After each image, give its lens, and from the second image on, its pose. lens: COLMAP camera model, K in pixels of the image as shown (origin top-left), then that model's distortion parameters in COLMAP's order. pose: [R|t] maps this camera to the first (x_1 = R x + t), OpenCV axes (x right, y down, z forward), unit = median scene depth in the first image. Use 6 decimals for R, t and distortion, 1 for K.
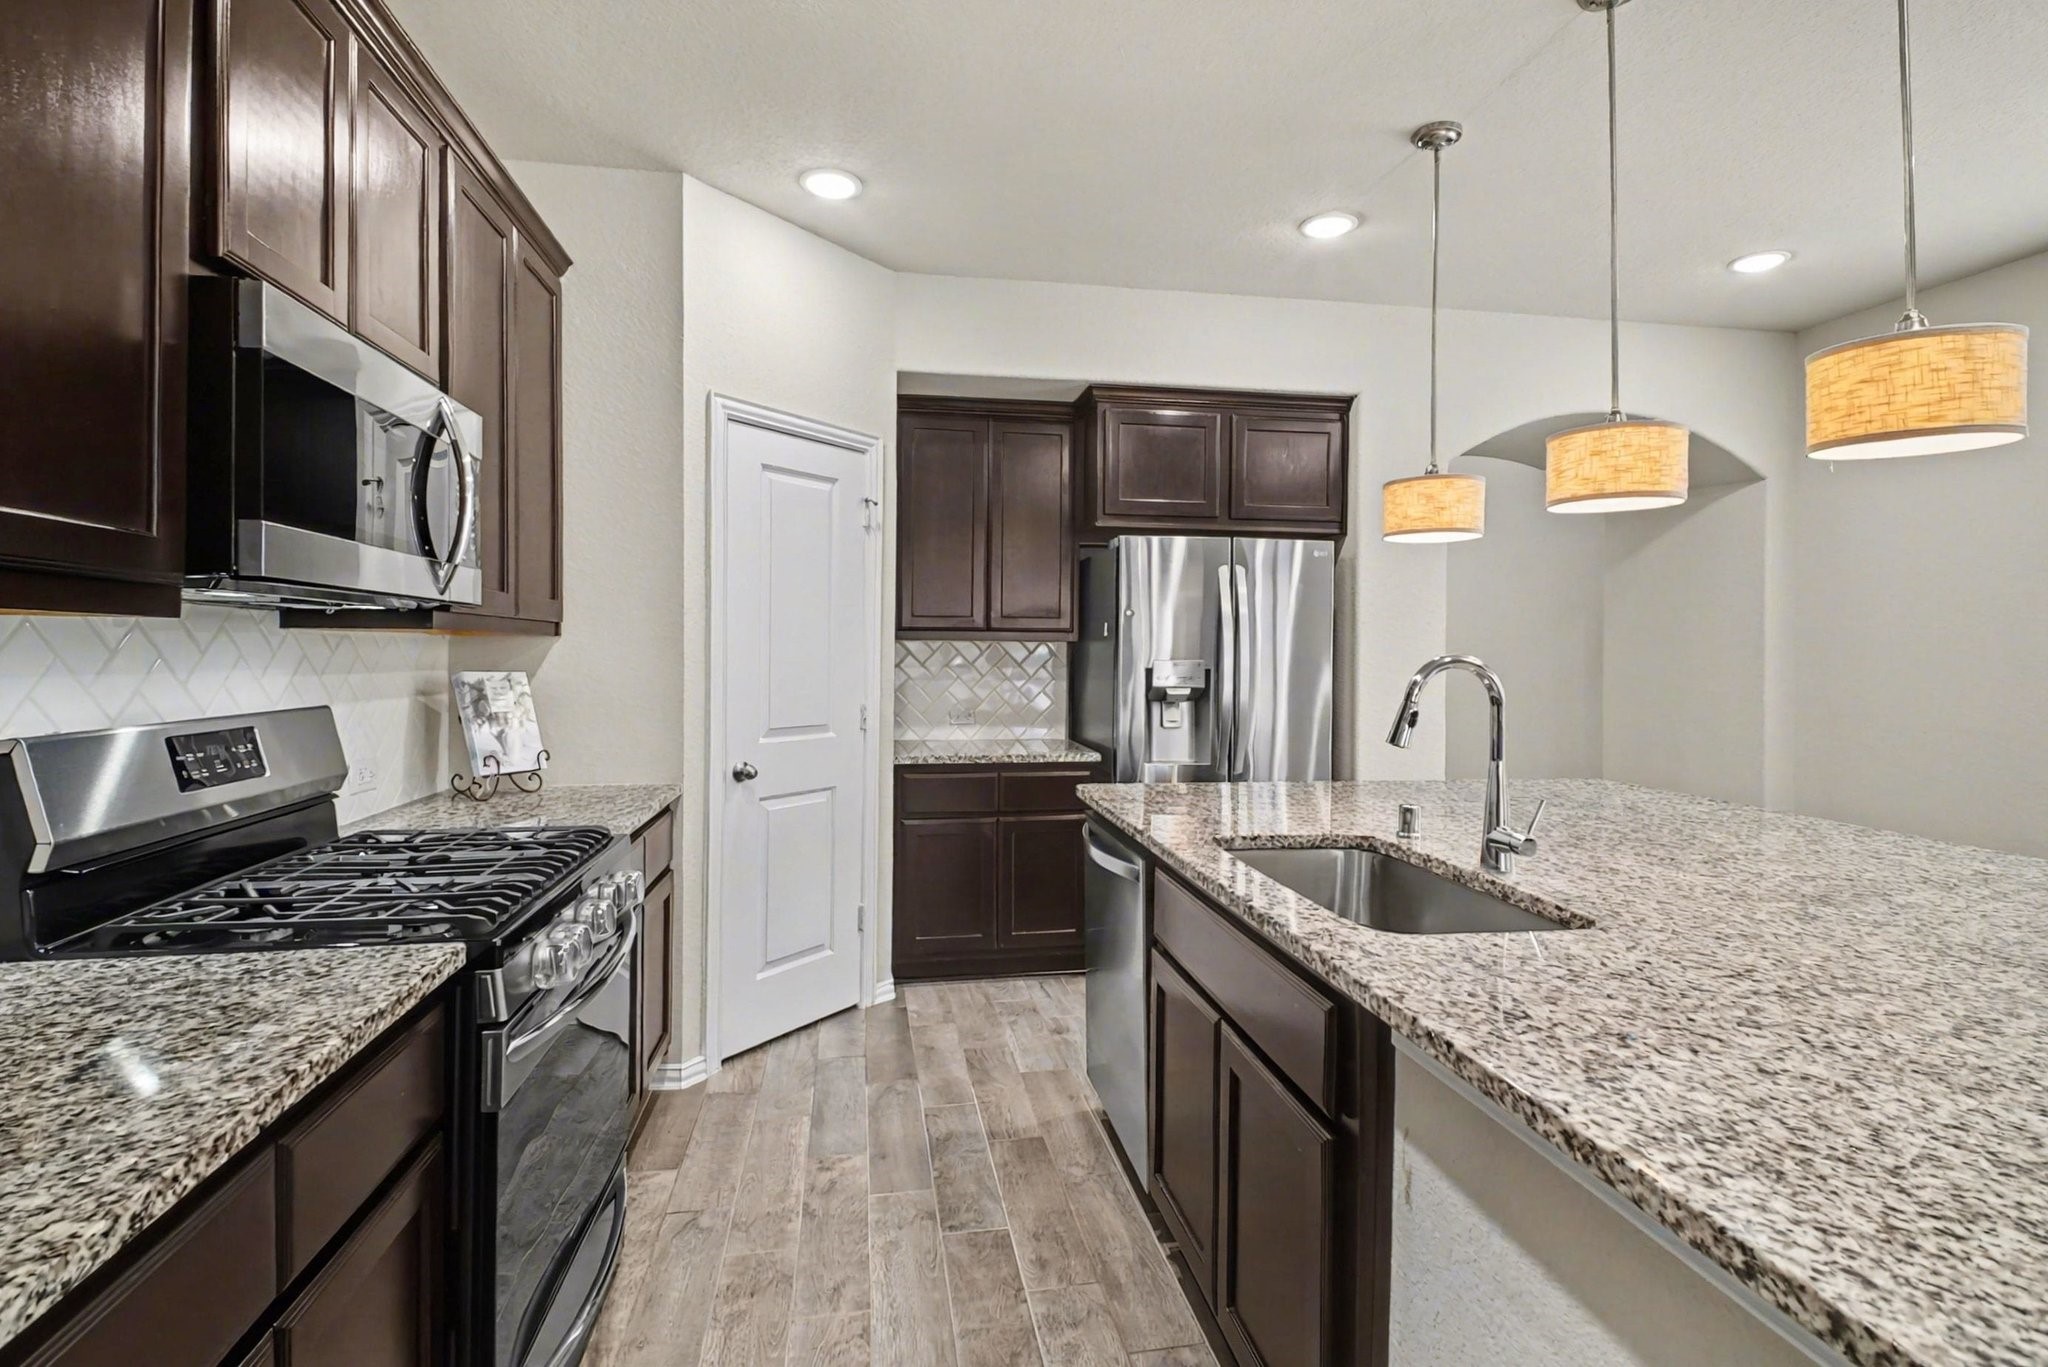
lens RADIAL K [[959.8, 0, 1022.6], [0, 959.8, 641.9], [0, 0, 1]] dist [0.024699, -0.015211]
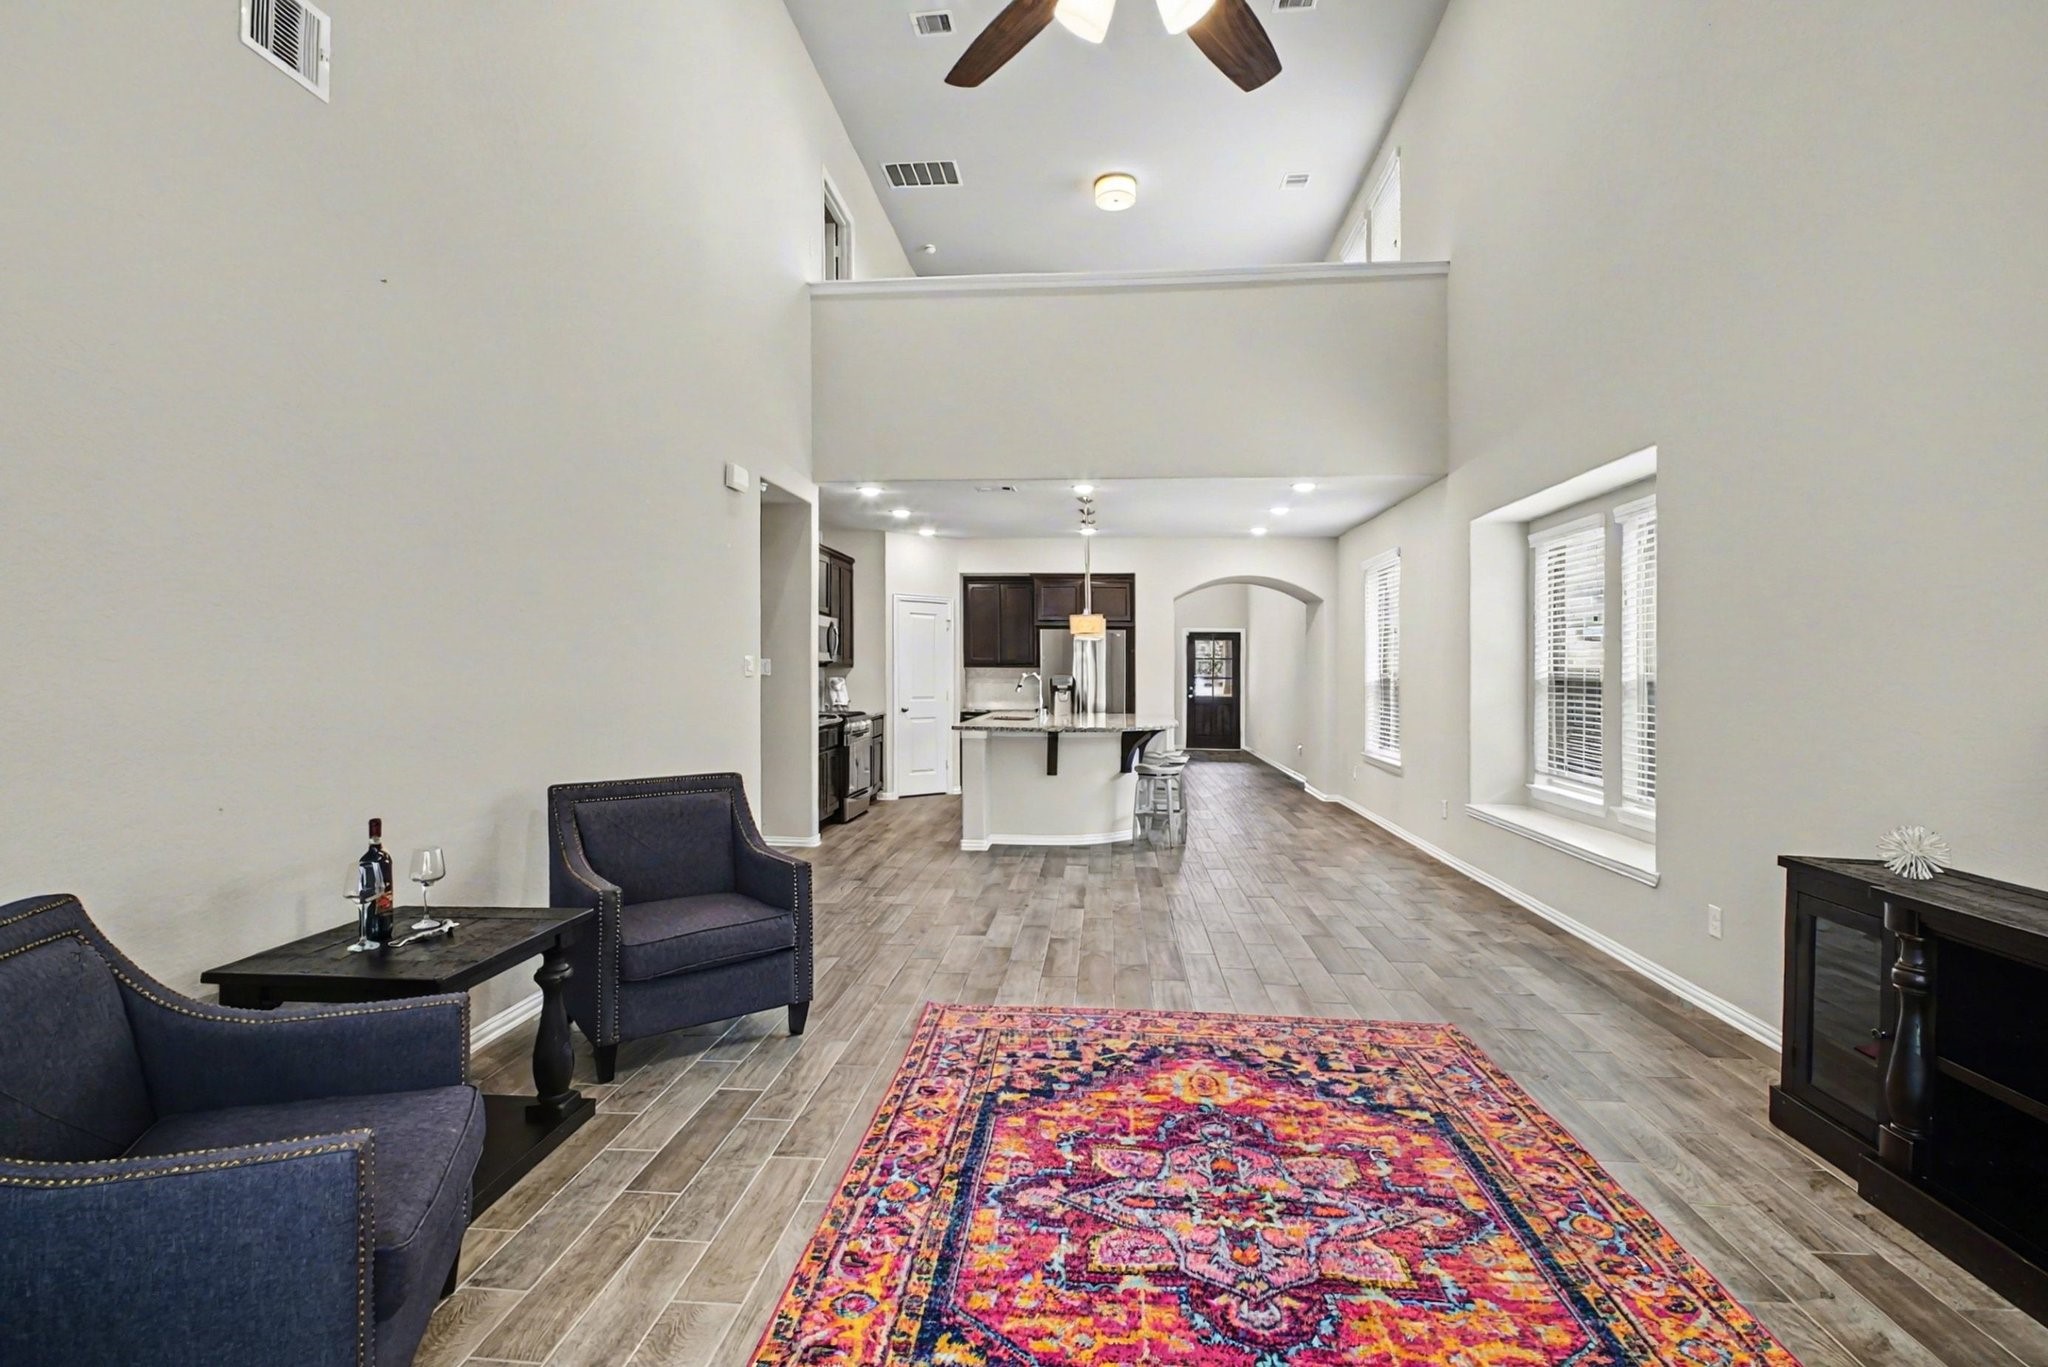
lens RADIAL K [[964.1, 0, 1021.2], [0, 964.1, 650.5], [0, 0, 1]] dist [0.022570, -0.016242]
pose [[0.968687, -0.010512, -0.248062, 1.042256], [0.006957, 0.999860, -0.015205, -0.012049], [0.248187, 0.013003, 0.968625, -2.377303]]
